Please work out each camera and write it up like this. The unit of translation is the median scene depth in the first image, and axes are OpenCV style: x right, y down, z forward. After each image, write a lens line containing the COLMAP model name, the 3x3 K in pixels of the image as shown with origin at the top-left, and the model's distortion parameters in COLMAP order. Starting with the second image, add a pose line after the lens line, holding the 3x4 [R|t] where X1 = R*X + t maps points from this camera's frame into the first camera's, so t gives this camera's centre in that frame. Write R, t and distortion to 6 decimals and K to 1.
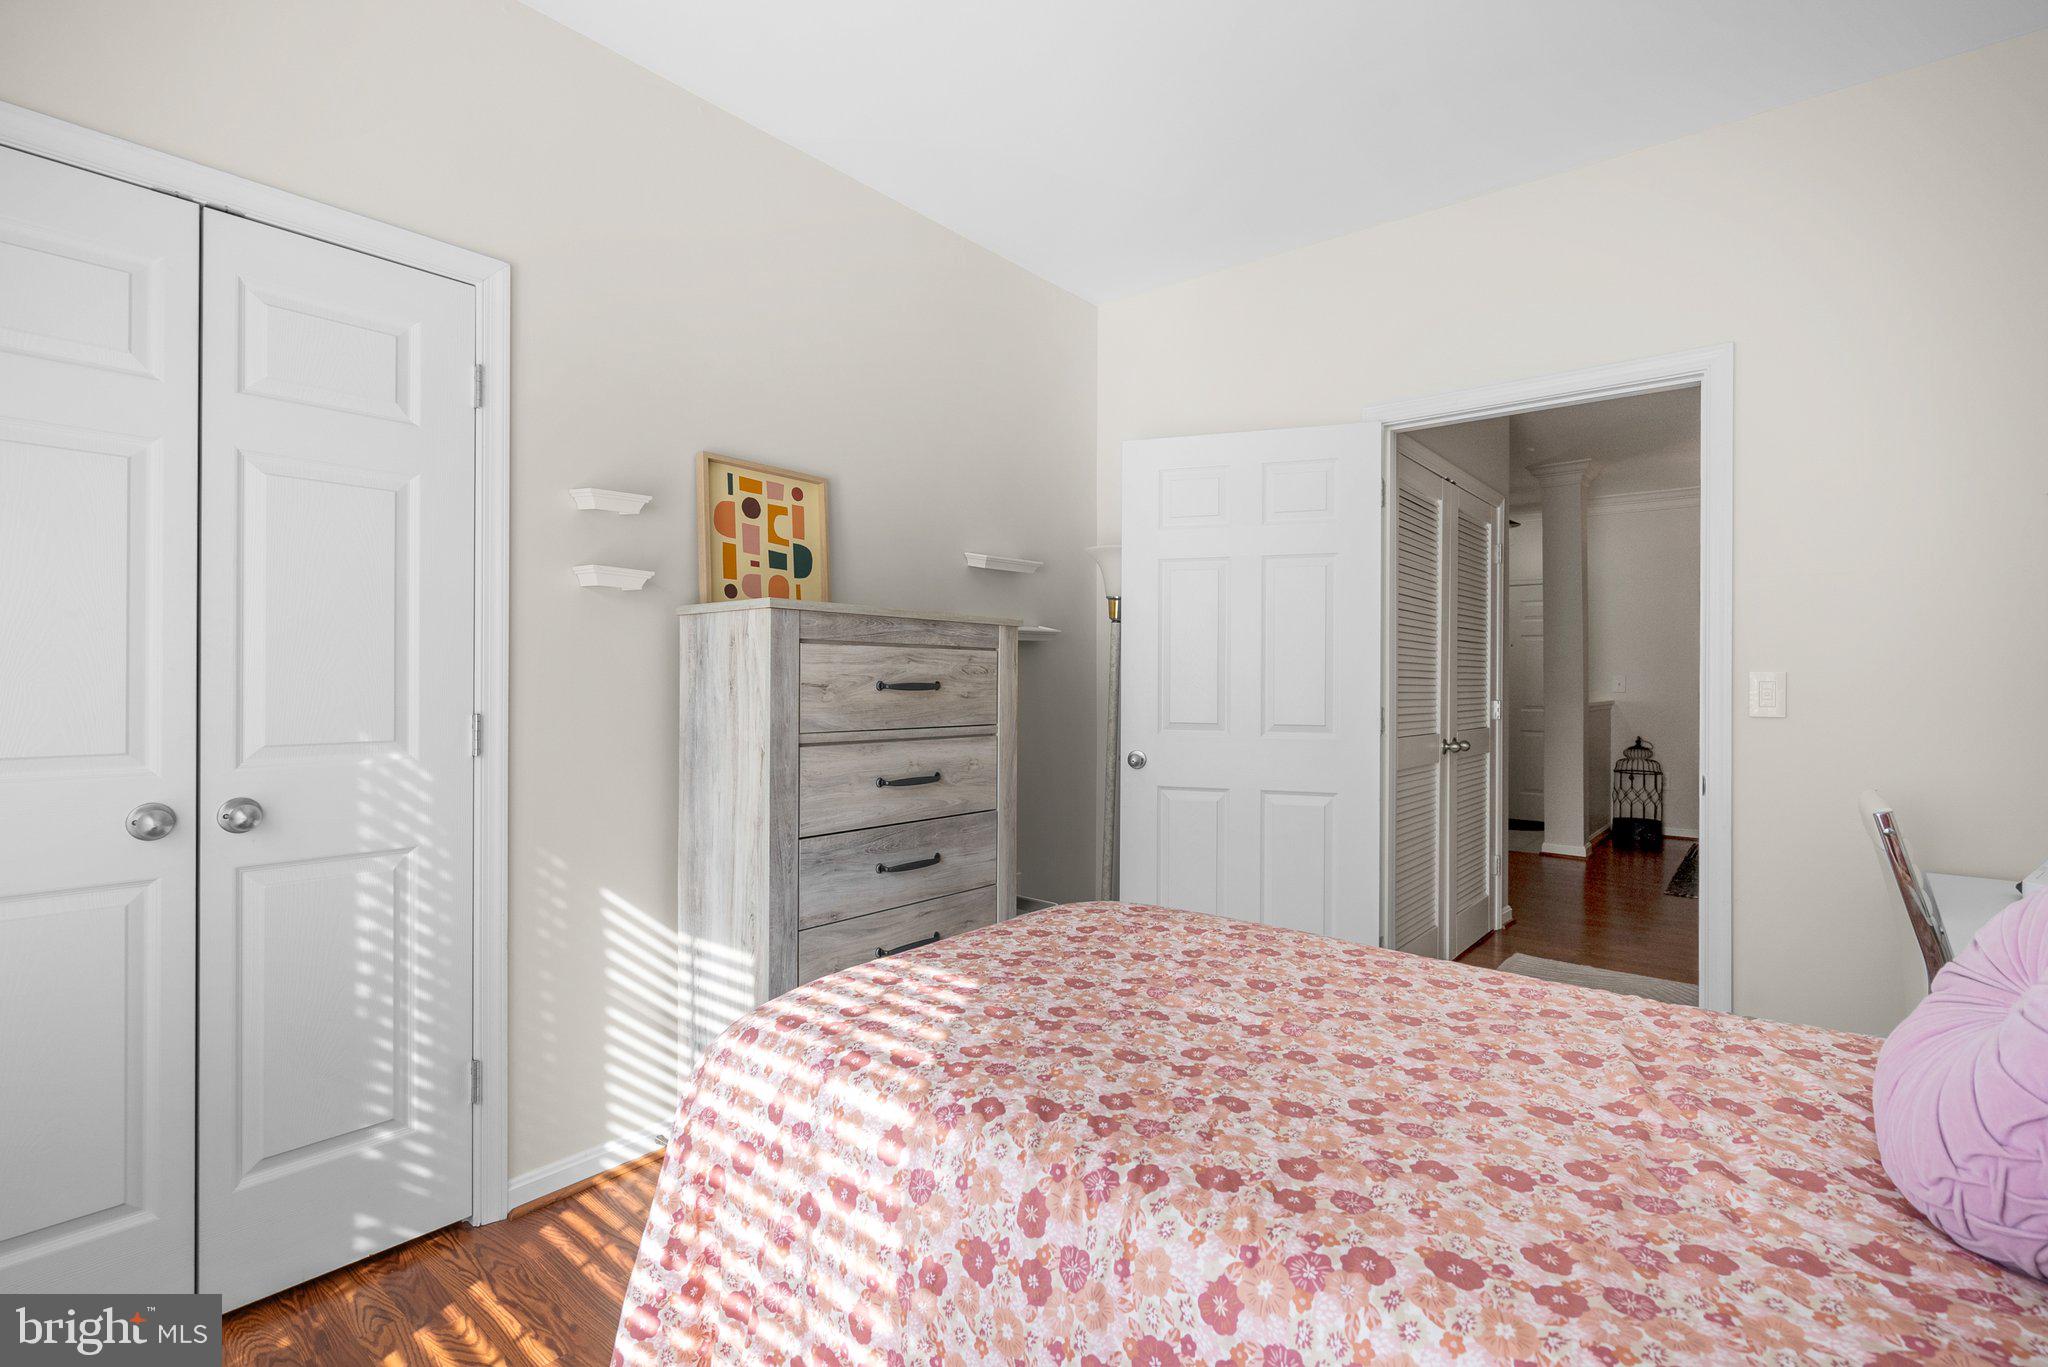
lens RADIAL K [[943.9, 0, 1027.0], [0, 943.9, 683.0], [0, 0, 1]] dist [-0.008794, 0.003731]
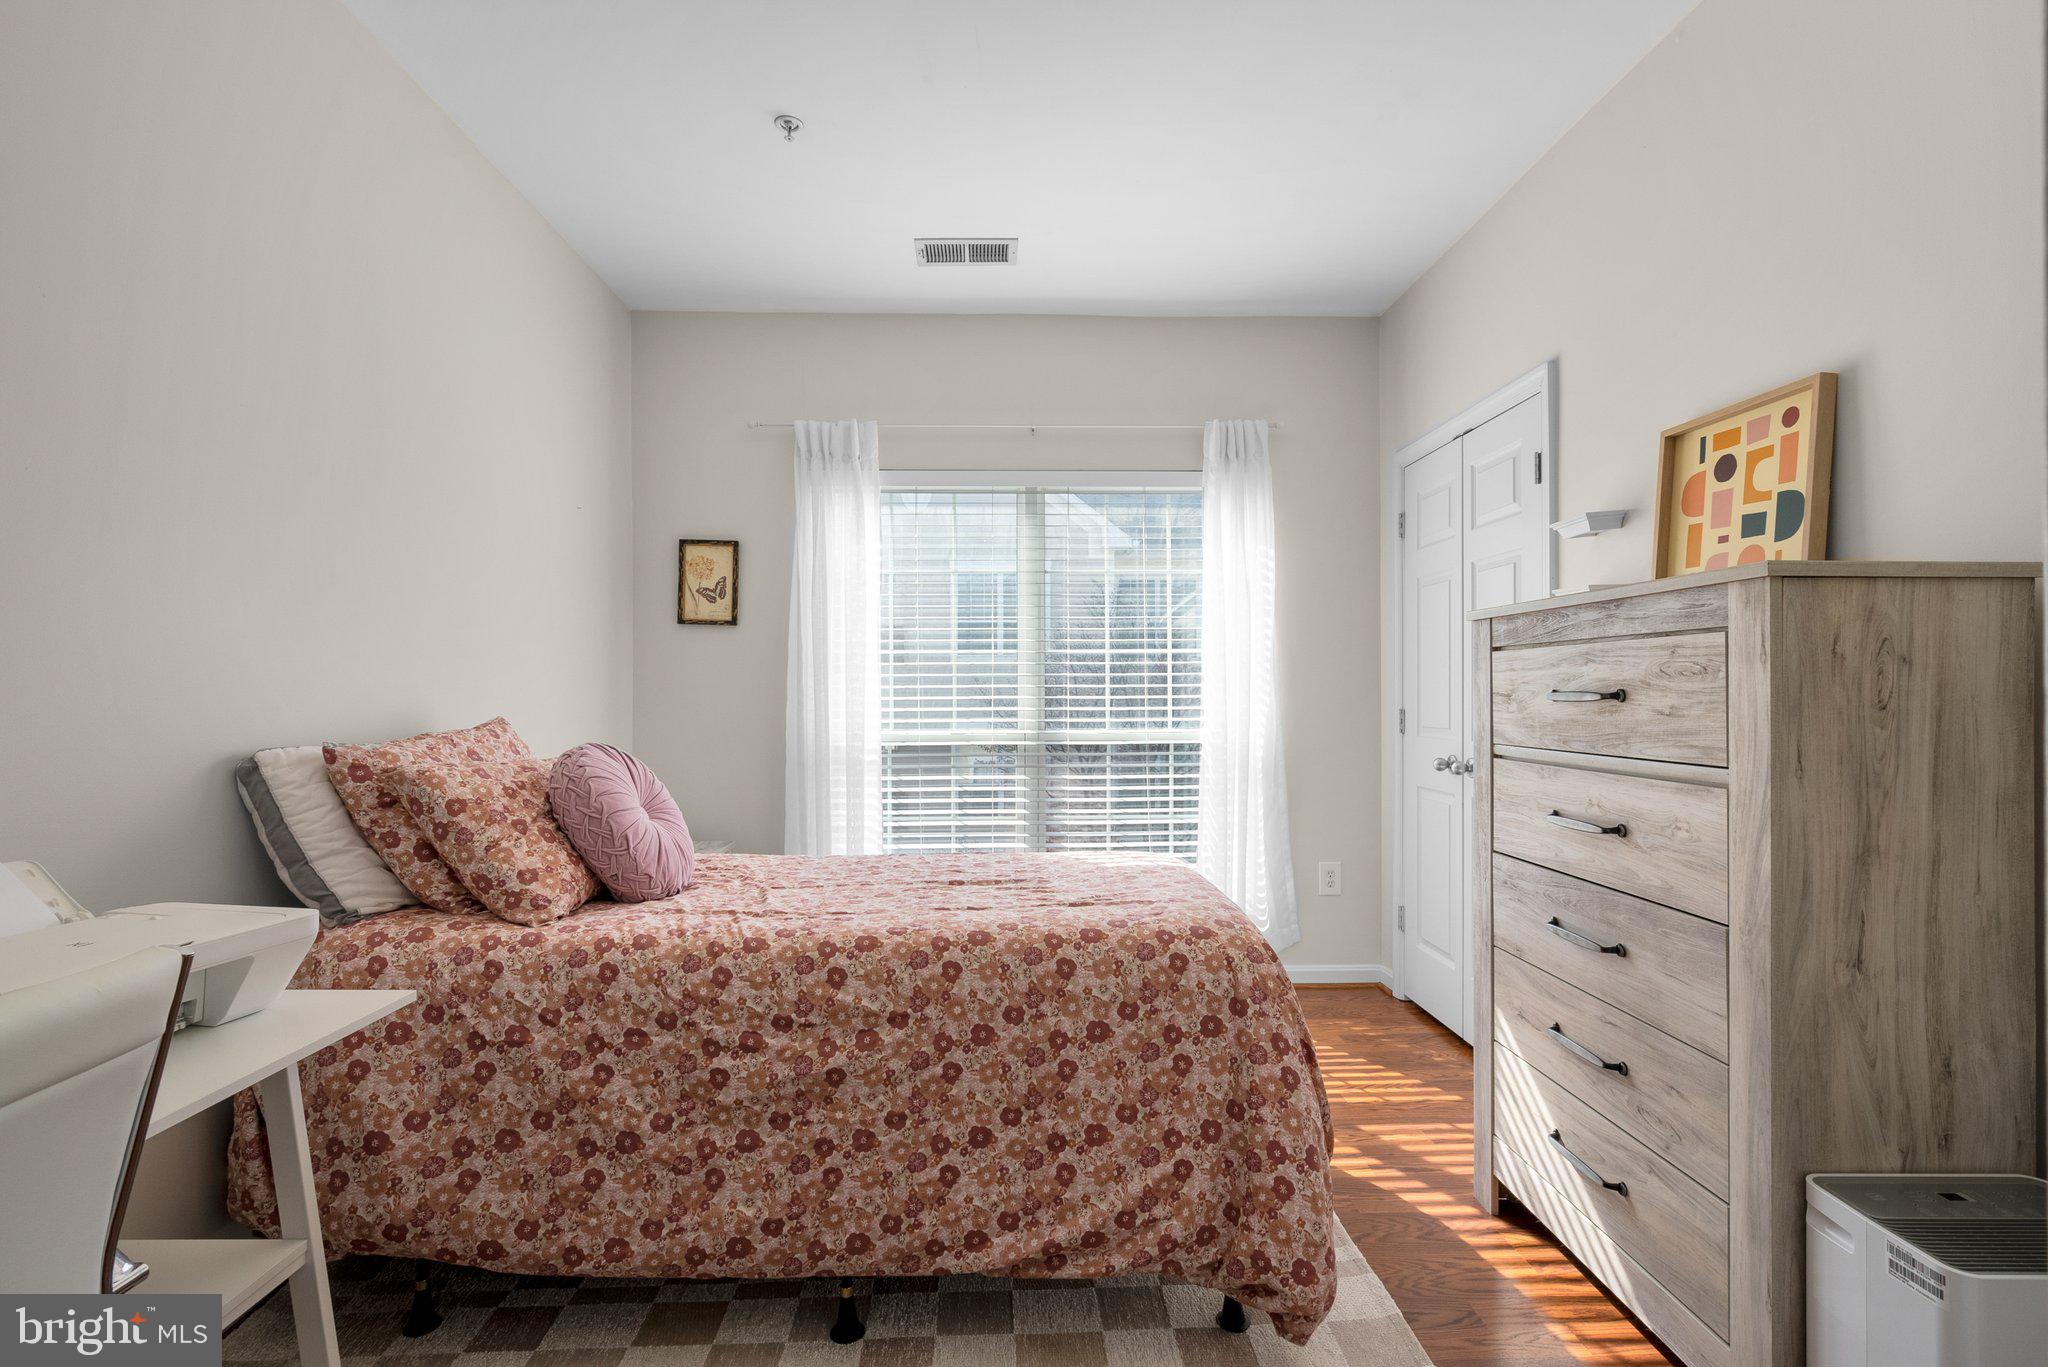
lens RADIAL K [[943.9, 0, 1024.2], [0, 943.9, 690.9], [0, 0, 1]] dist [-0.008794, 0.003731]
pose [[-0.749891, -0.003902, -0.661550, 0.659320], [-0.000757, 0.999987, -0.005041, 0.003312], [0.661561, -0.003280, -0.749884, 1.203593]]
